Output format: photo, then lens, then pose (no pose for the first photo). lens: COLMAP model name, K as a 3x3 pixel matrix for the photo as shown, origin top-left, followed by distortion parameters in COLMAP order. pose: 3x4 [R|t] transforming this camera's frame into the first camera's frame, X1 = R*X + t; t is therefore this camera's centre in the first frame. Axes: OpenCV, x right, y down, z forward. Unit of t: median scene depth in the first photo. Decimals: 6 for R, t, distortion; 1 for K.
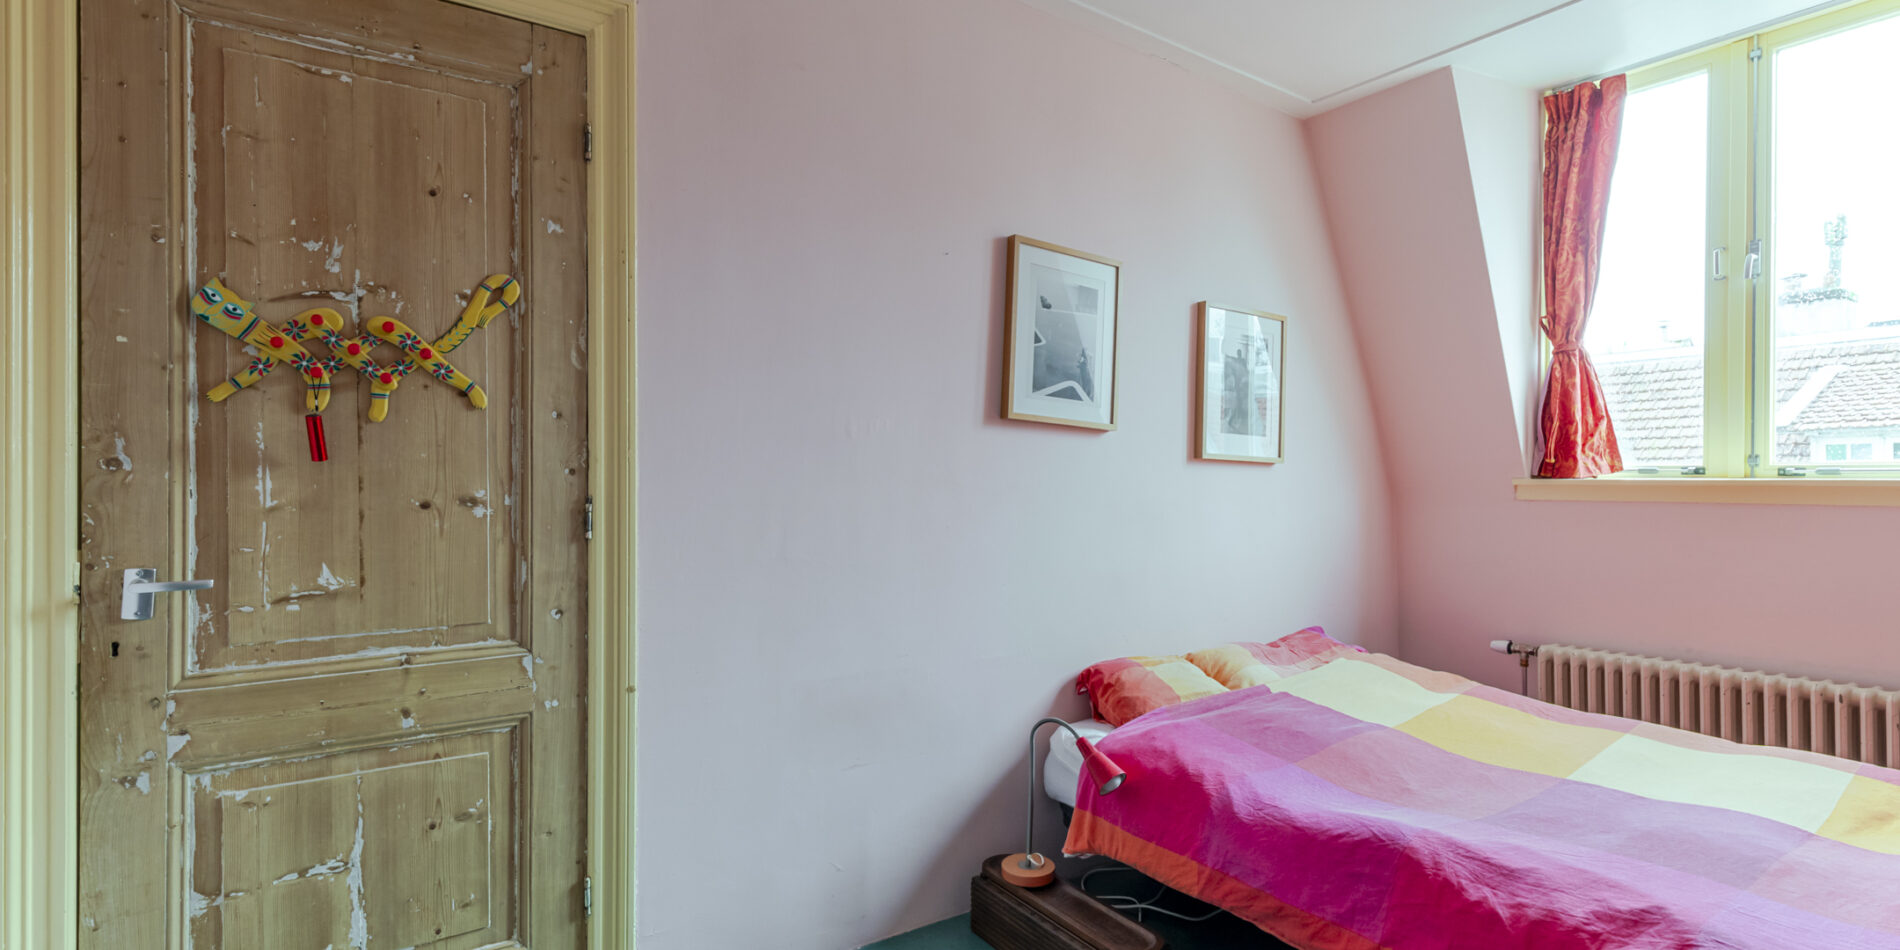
lens RADIAL K [[858.7, 0, 949.8], [0, 858.7, 503.4], [0, 0, 1]] dist [0.007471, -0.000539]
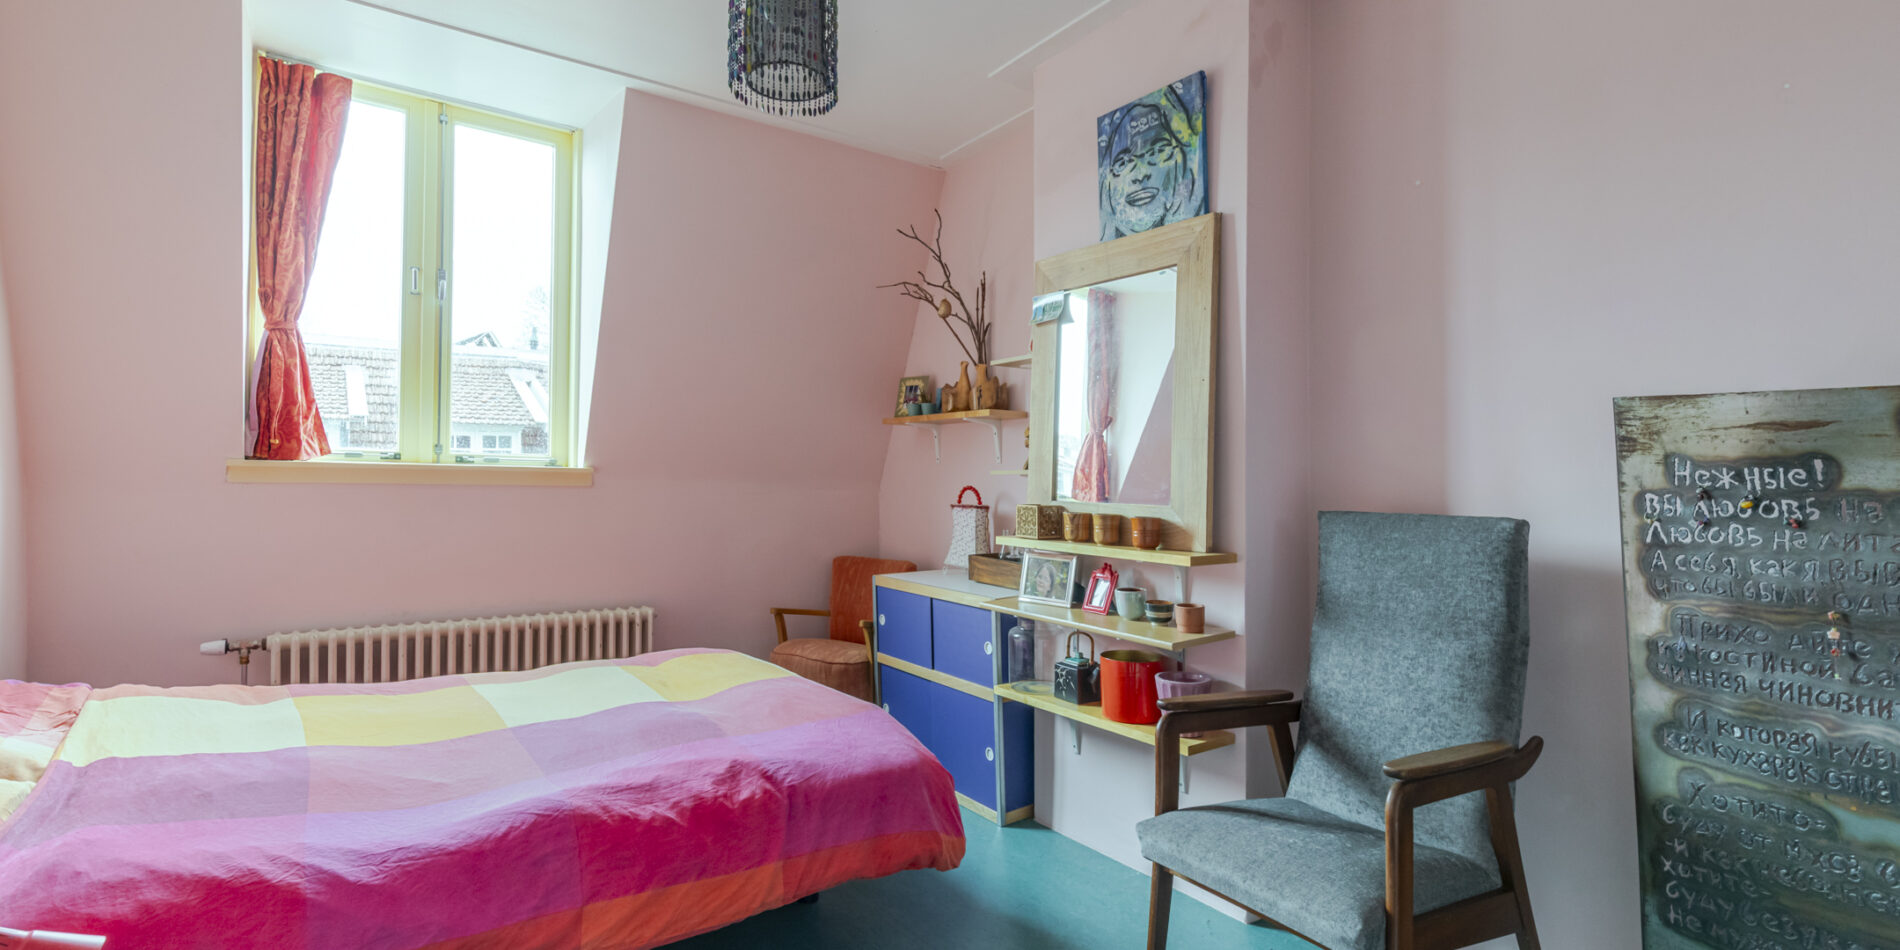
lens RADIAL K [[857.9, 0, 950.0], [0, 857.9, 475.0], [0, 0, 1]] dist [0.001017, 0.000087]
pose [[0.001821, 0.003733, 0.999991, -0.276513], [0.006768, 0.999970, -0.003745, -0.003833], [-0.999975, 0.006774, 0.001796, 0.274446]]
